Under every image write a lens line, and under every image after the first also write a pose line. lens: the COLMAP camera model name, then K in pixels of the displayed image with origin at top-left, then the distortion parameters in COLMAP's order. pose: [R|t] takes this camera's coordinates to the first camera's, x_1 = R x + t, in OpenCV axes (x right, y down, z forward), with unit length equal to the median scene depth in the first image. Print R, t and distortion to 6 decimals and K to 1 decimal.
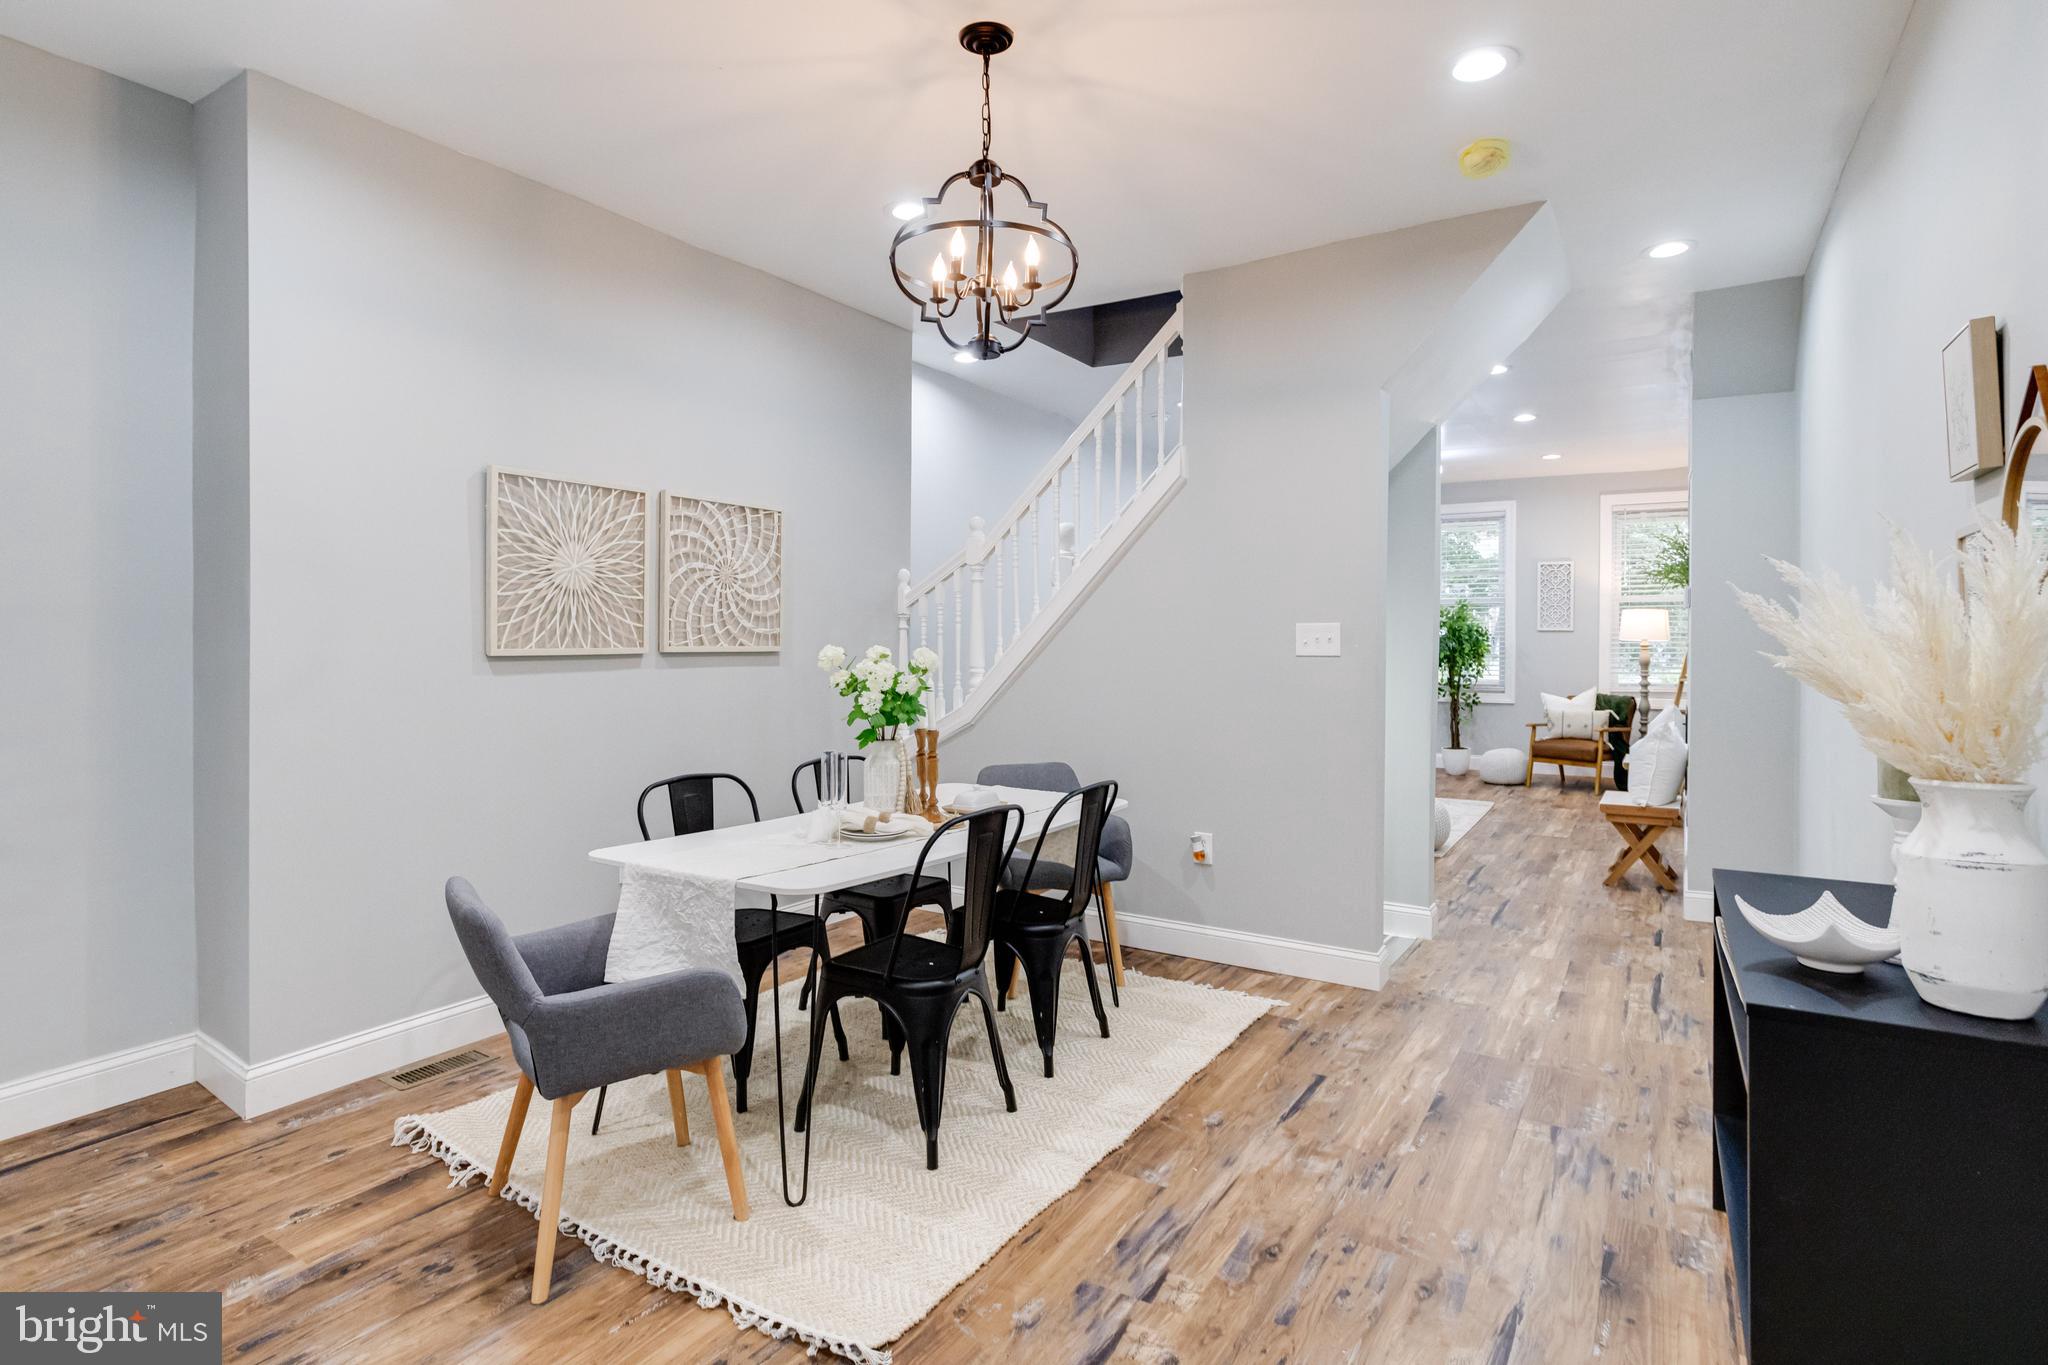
lens RADIAL K [[1045.0, 0, 1033.0], [0, 1045.0, 652.6], [0, 0, 1]] dist [-0.030241, 0.000604]
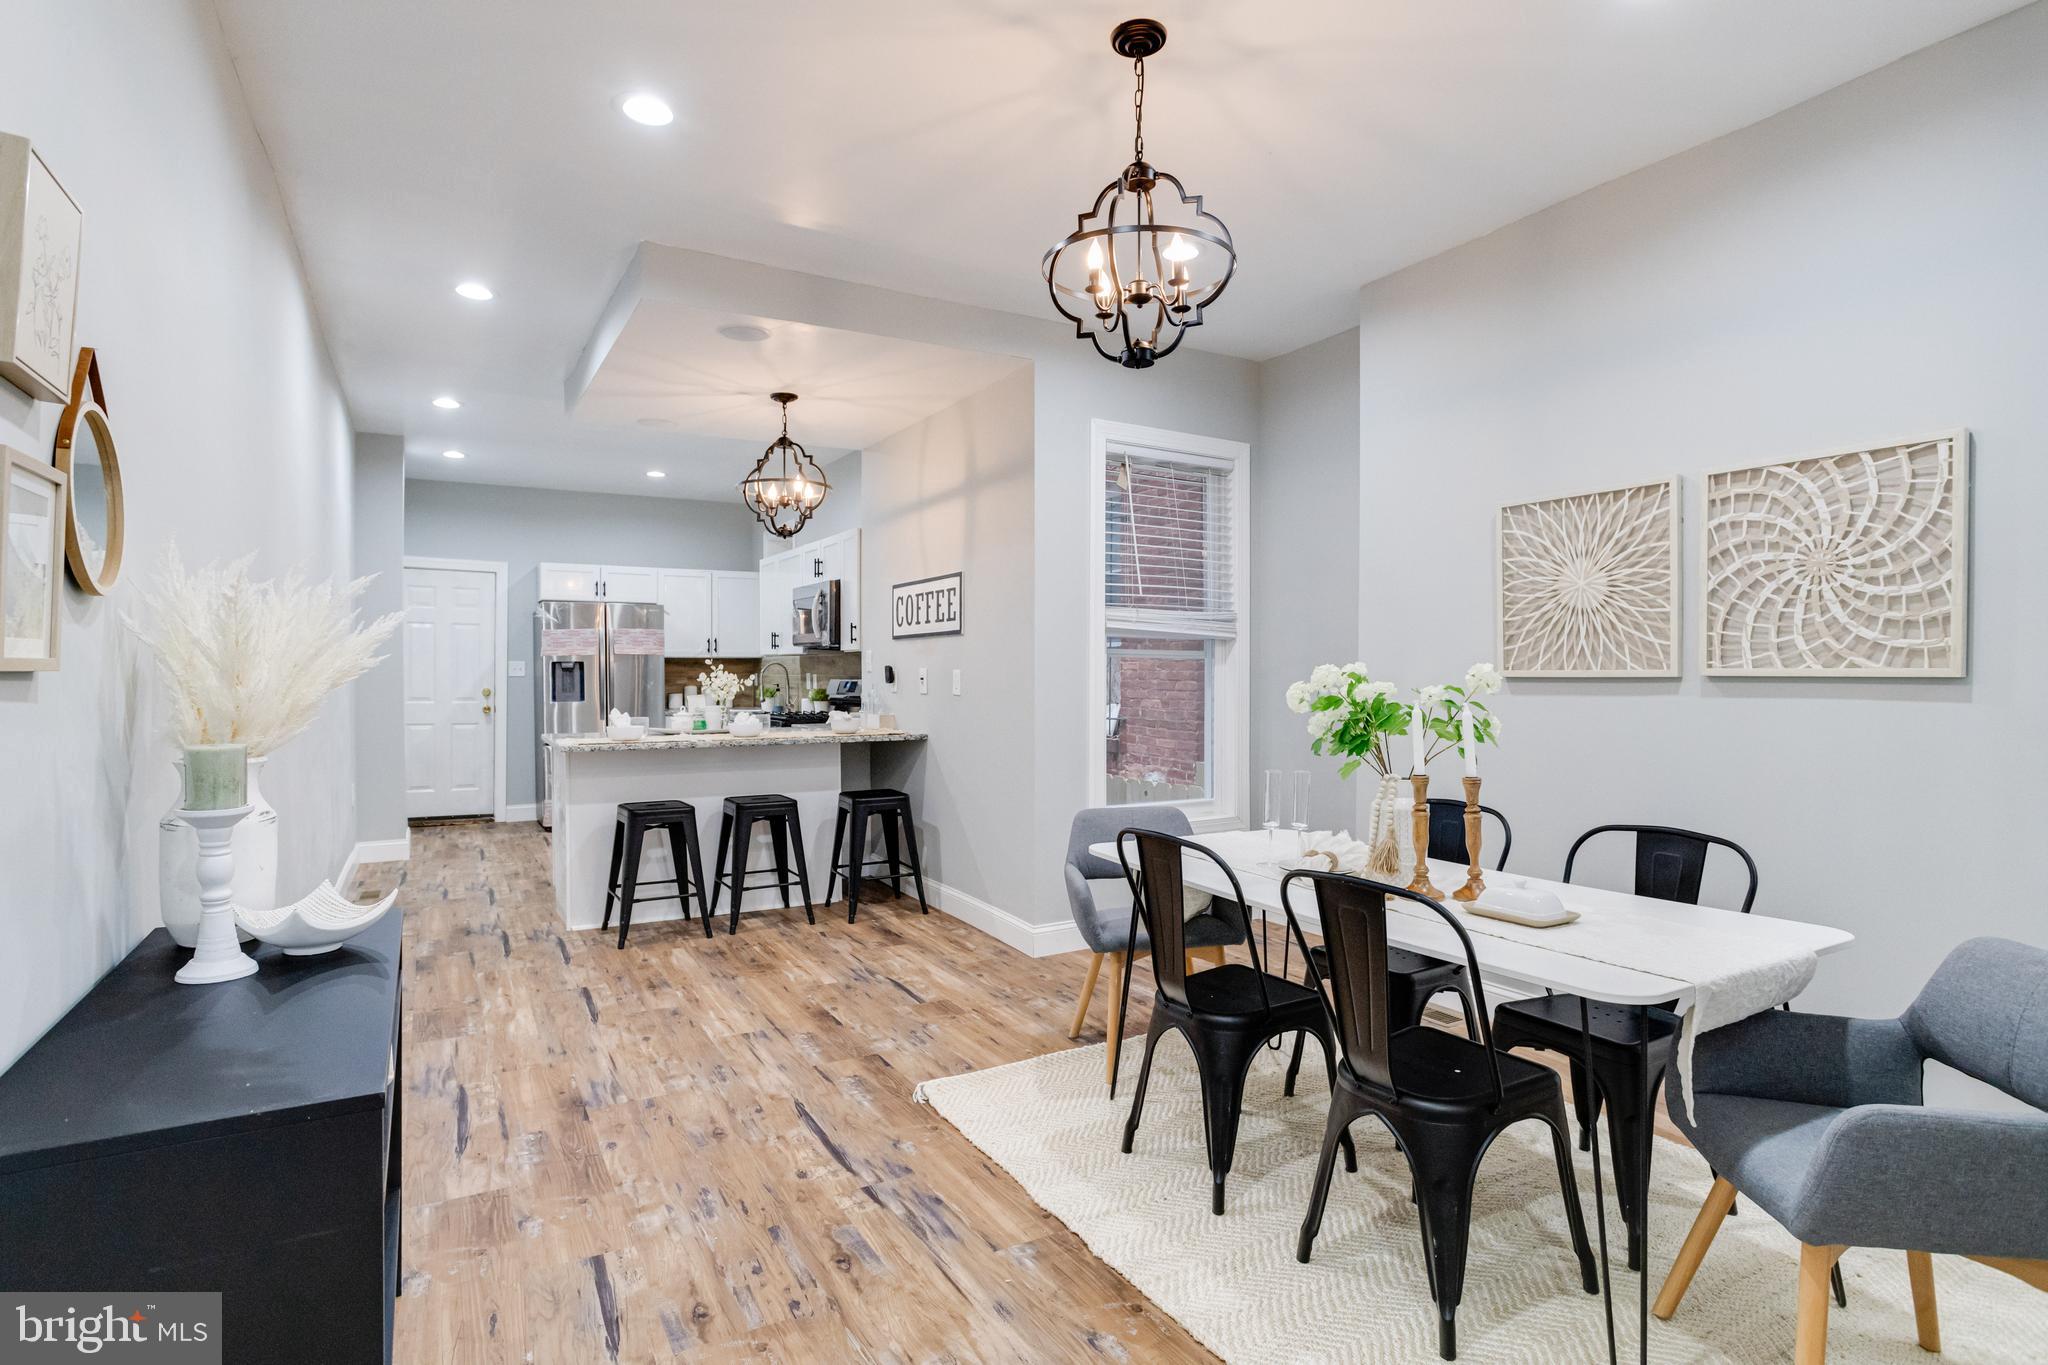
lens RADIAL K [[1048.9, 0, 1011.6], [0, 1048.9, 674.6], [0, 0, 1]] dist [-0.027581, 0.000262]
pose [[-0.495896, -0.001669, -0.868380, 0.421467], [-0.012936, 0.999901, 0.005466, 0.001036], [0.868285, 0.013944, -0.495869, 0.670544]]
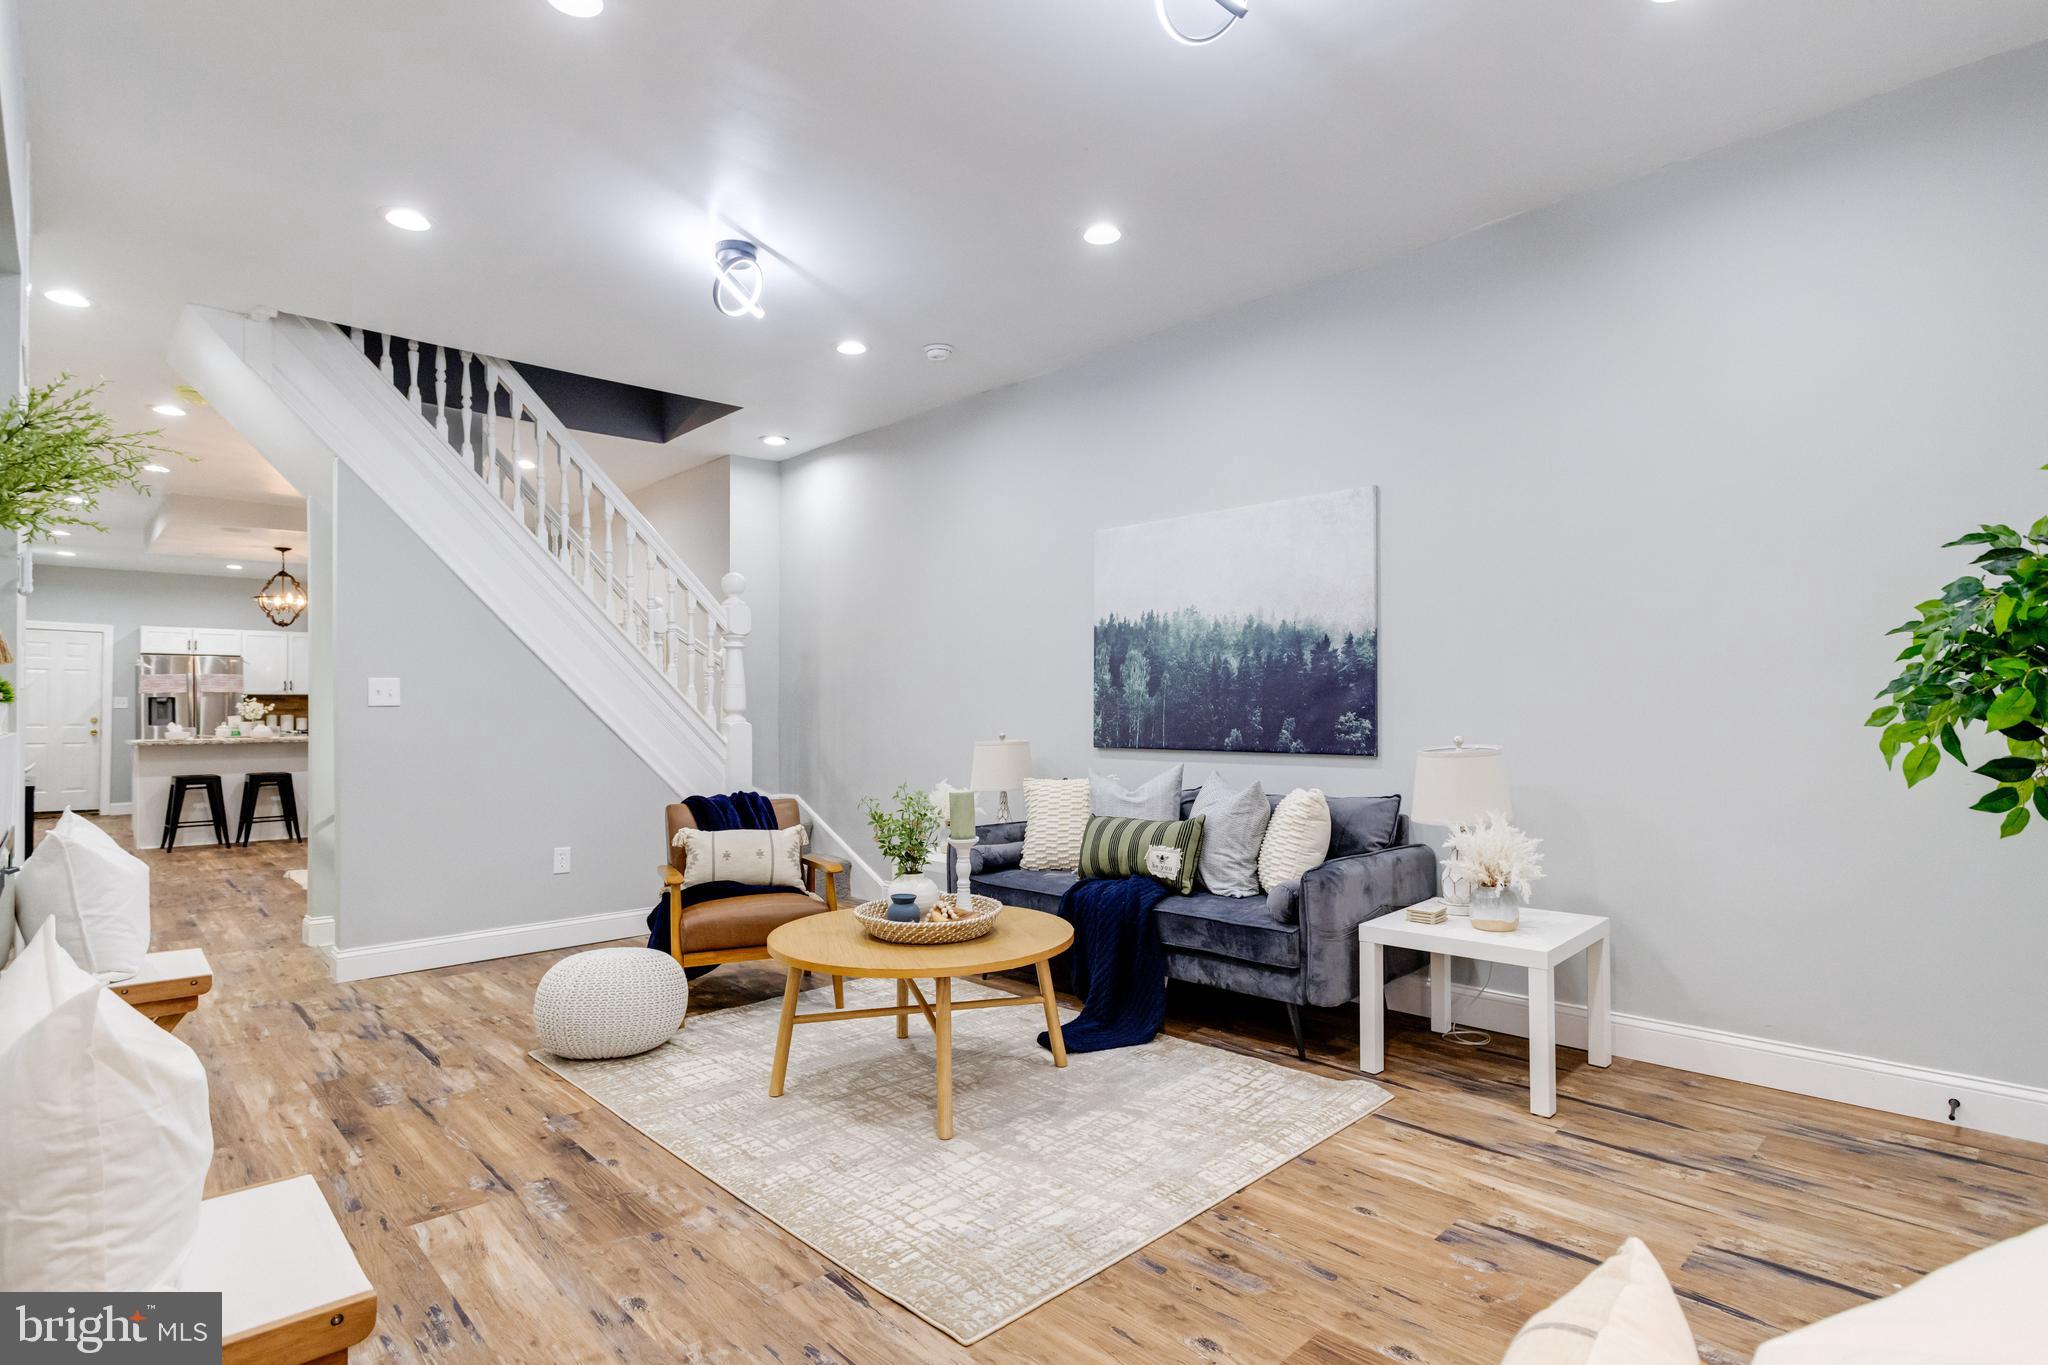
lens RADIAL K [[1048.7, 0, 1025.6], [0, 1048.7, 700.1], [0, 0, 1]] dist [-0.045484, 0.022993]
pose [[-0.259701, -0.013108, -0.965600, 1.005676], [-0.009761, 0.999892, -0.010948, 0.010197], [0.965640, 0.006582, -0.259801, 1.628259]]
